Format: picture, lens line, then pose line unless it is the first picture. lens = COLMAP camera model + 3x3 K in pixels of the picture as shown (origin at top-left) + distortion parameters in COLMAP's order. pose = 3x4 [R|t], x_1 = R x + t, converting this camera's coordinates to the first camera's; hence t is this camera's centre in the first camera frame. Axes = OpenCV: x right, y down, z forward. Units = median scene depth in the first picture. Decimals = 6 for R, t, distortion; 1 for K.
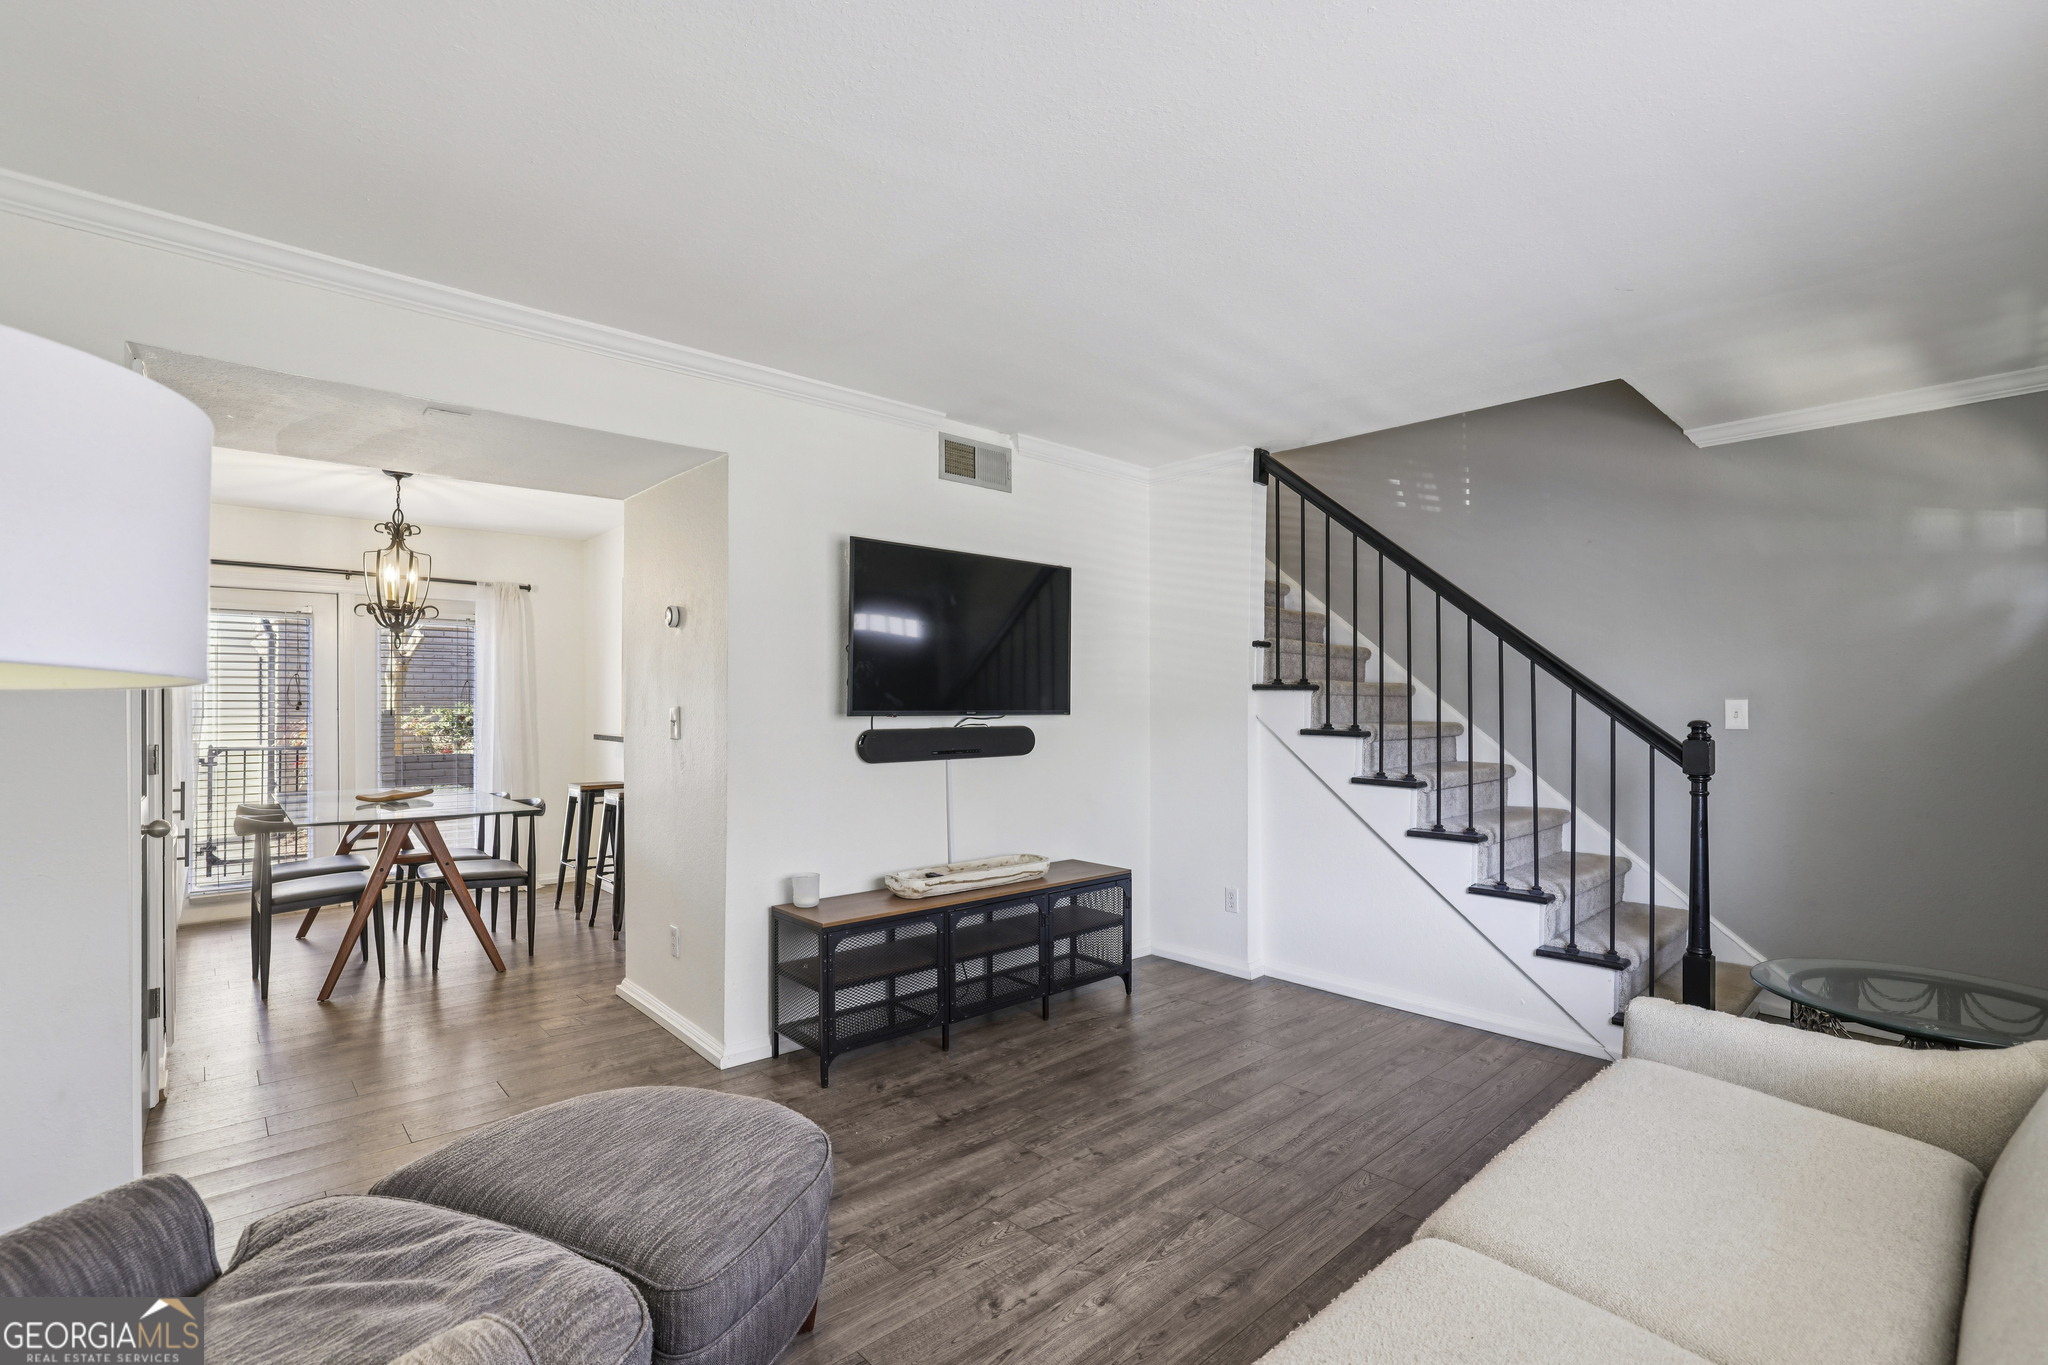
lens RADIAL K [[948.8, 0, 1031.7], [0, 948.8, 696.8], [0, 0, 1]] dist [-0.014951, 0.001405]
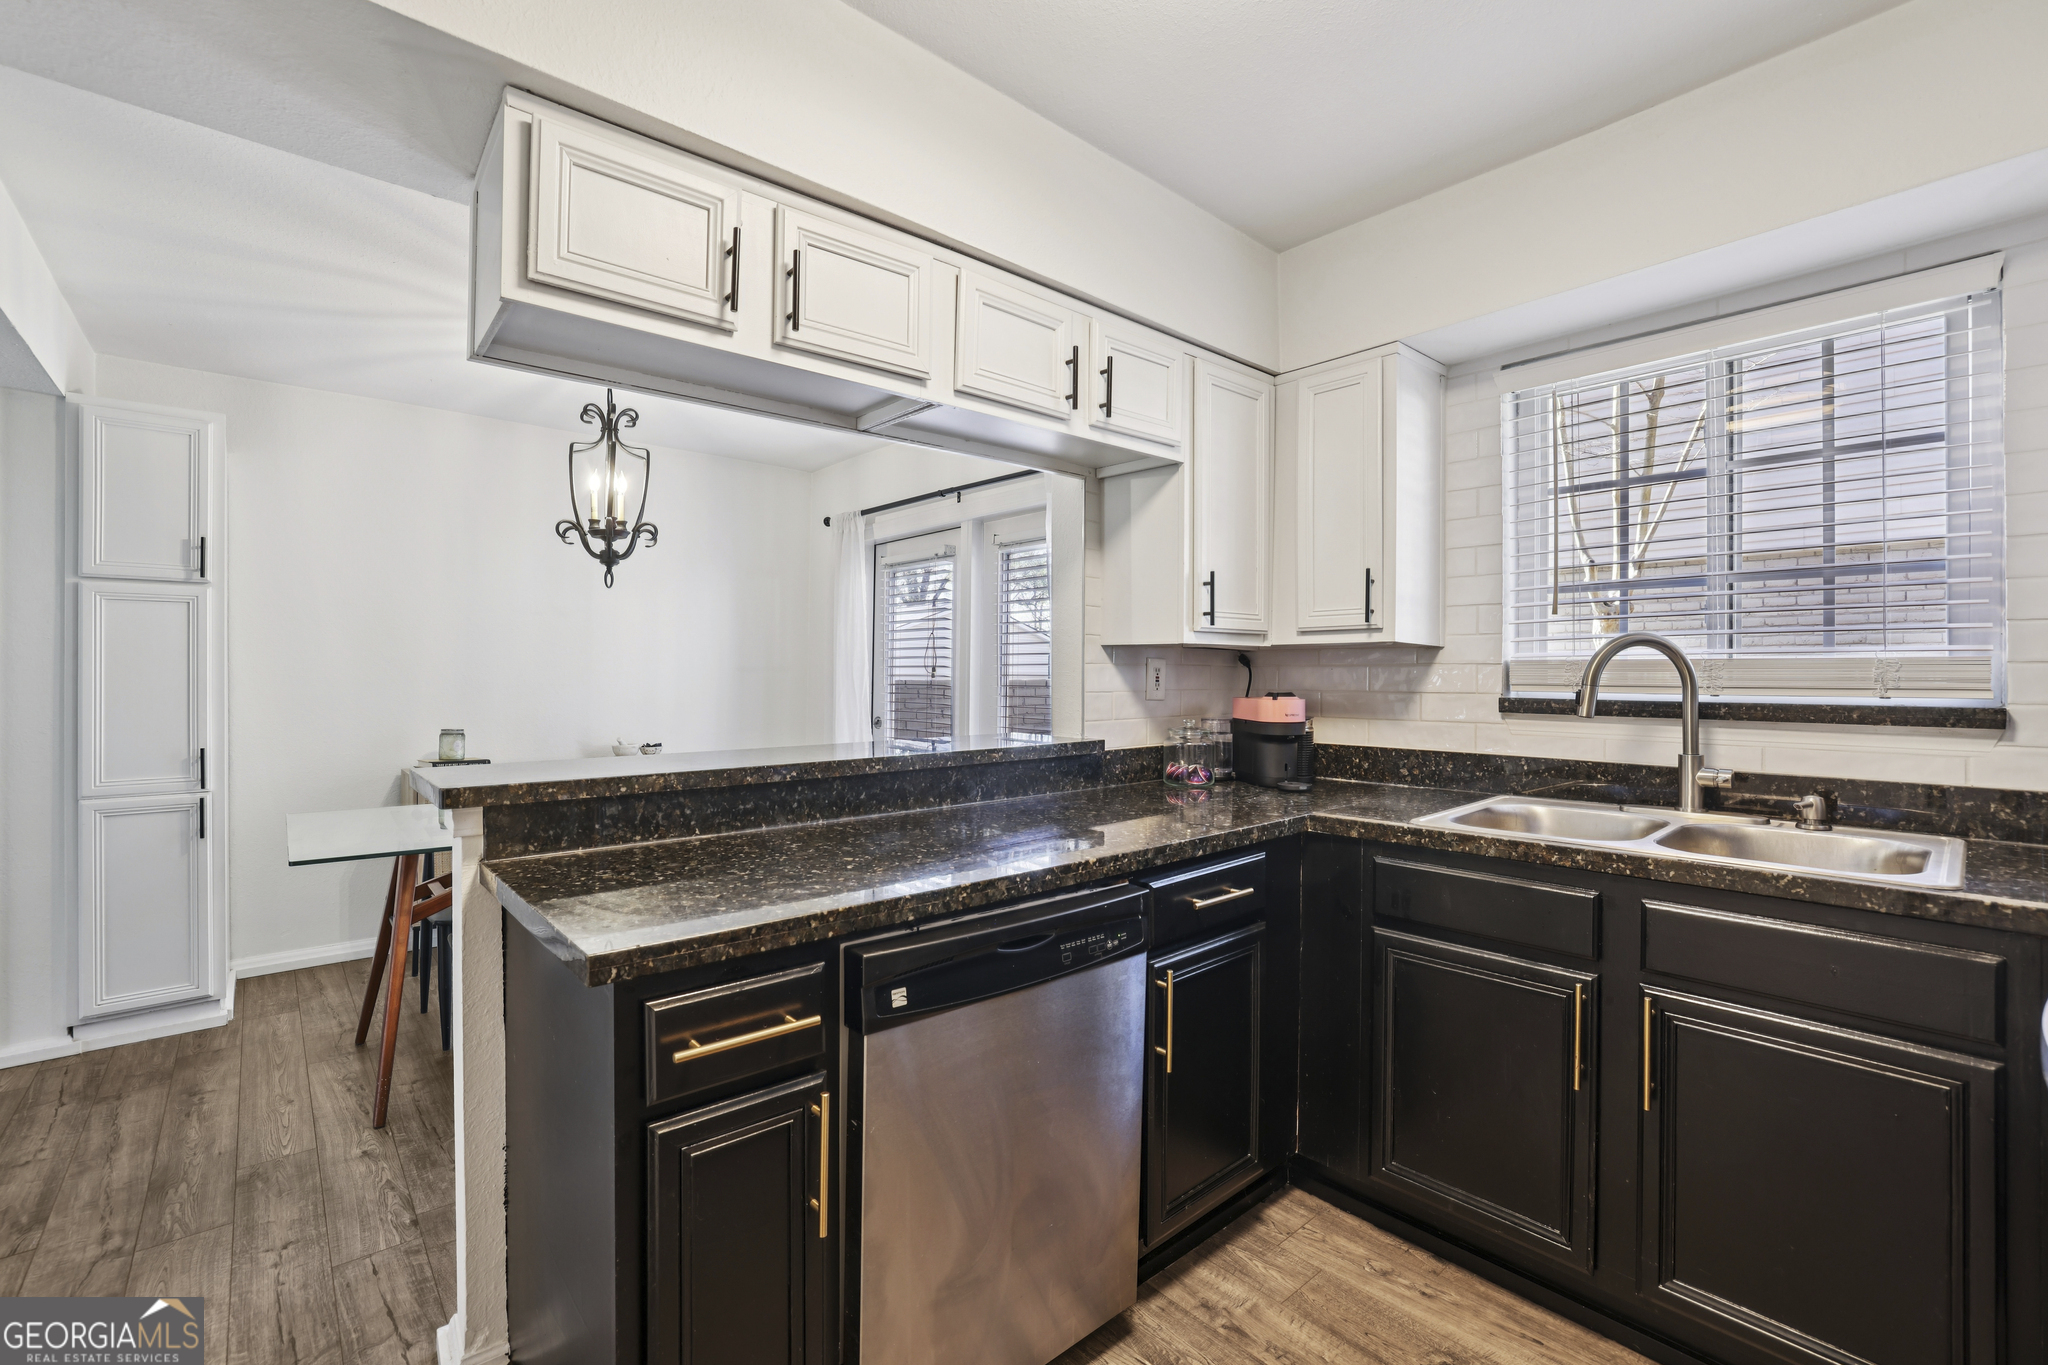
lens RADIAL K [[887.5, 0, 1061.1], [0, 887.5, 674.3], [0, 0, 1]] dist [-0.037725, 0.006875]
pose [[-0.011362, 0.001516, -0.999934, -0.032889], [0.007227, 0.999973, 0.001434, 0.016748], [0.999909, -0.007210, -0.011373, 1.603682]]
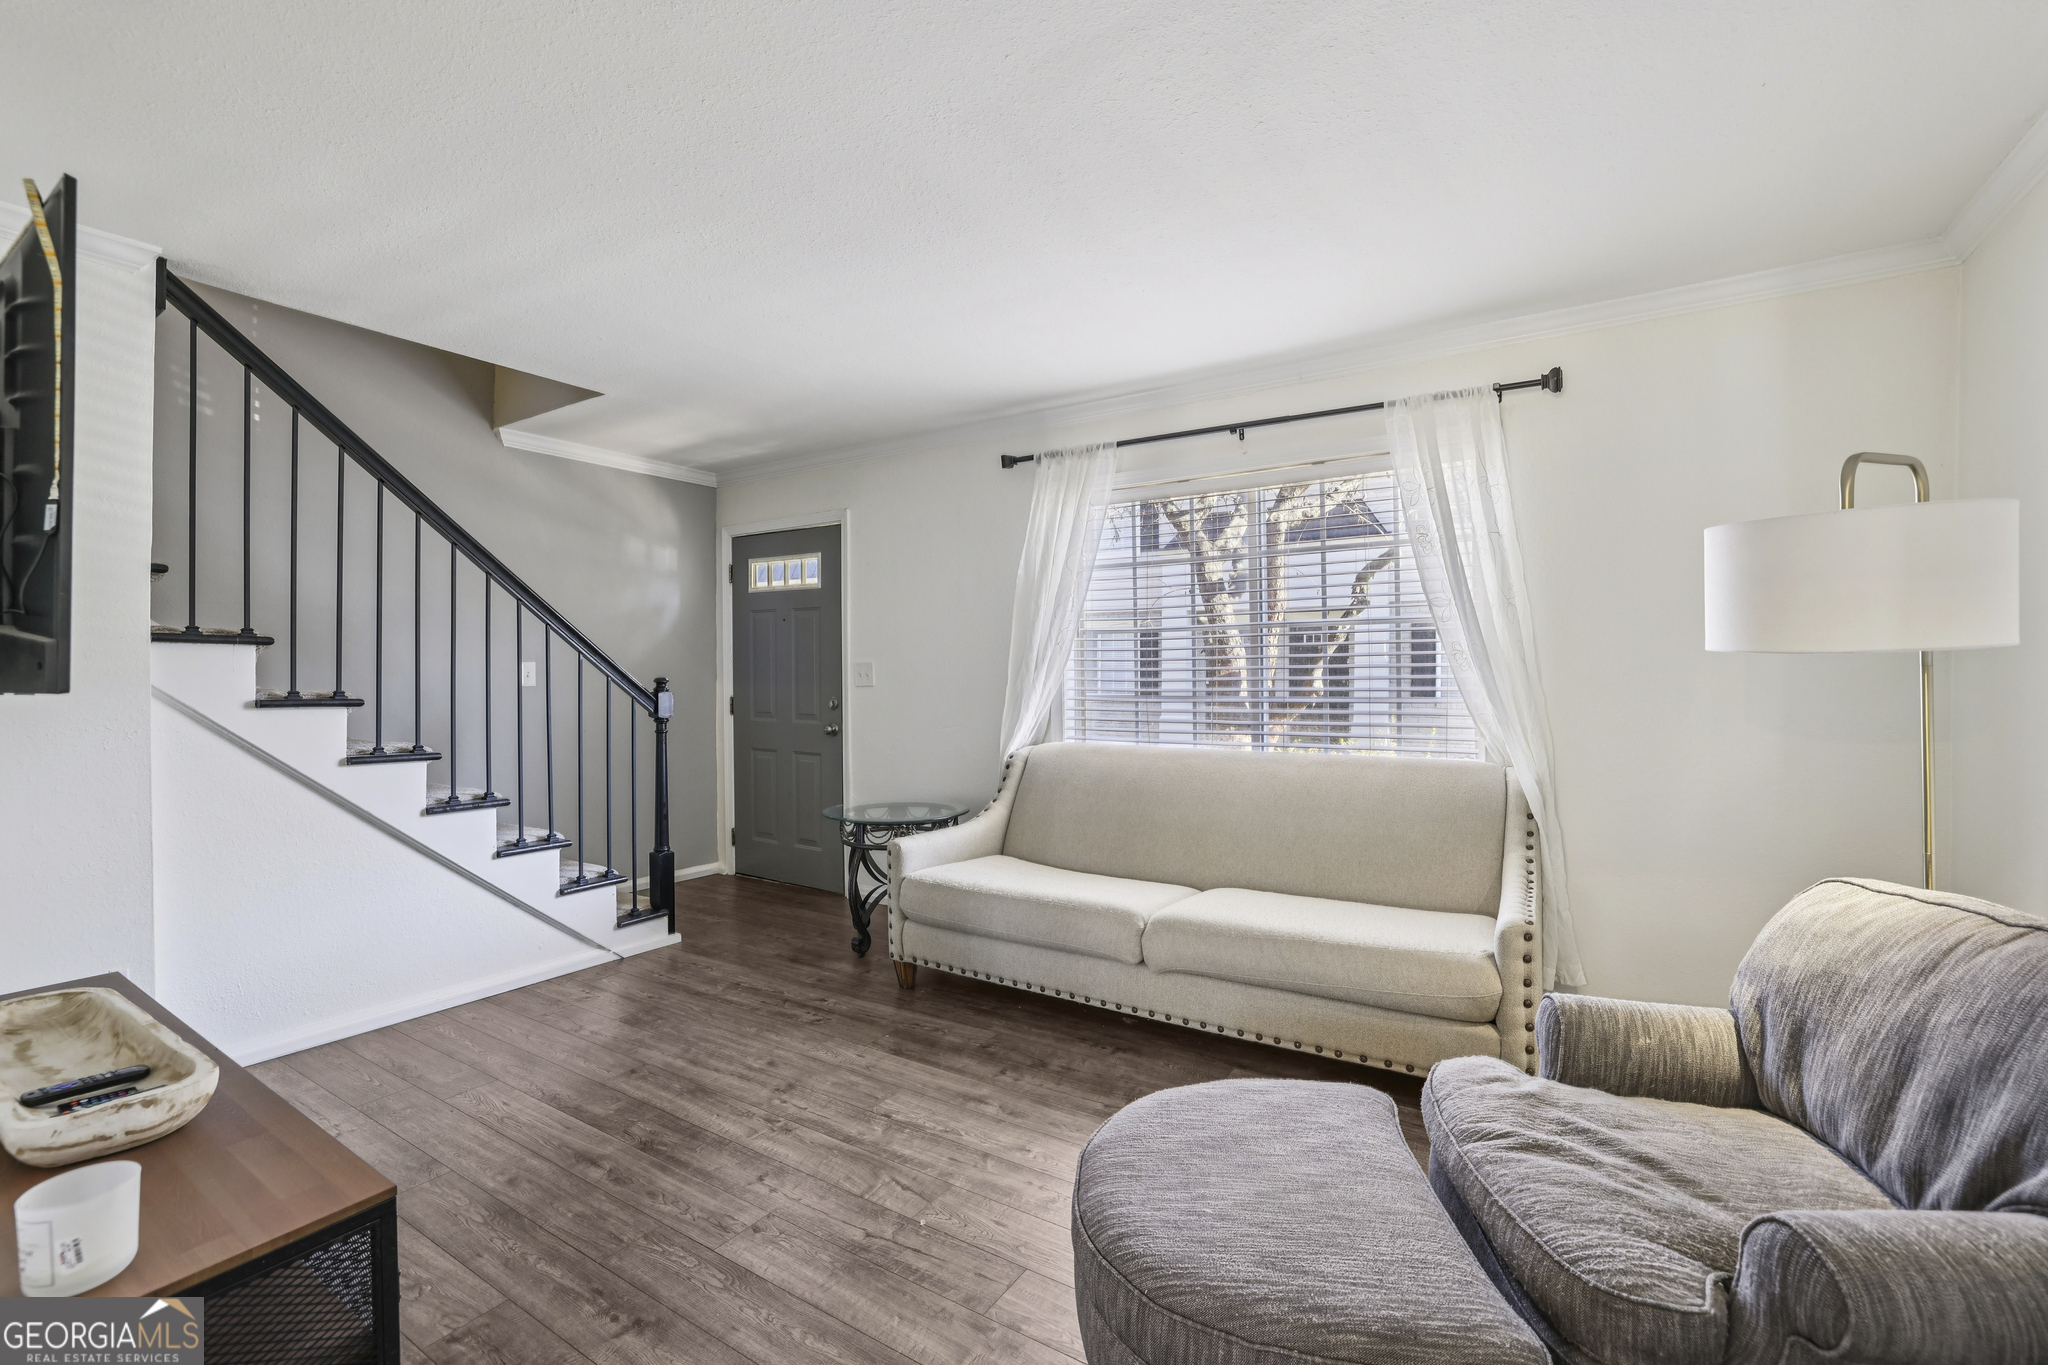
lens RADIAL K [[887.5, 0, 1035.3], [0, 887.5, 678.8], [0, 0, 1]] dist [-0.037725, 0.006875]
pose [[-0.260321, -0.009224, 0.965478, -0.521699], [-0.002440, 0.999957, 0.008896, 0.011991], [-0.965519, -0.000040, -0.260333, 0.658925]]
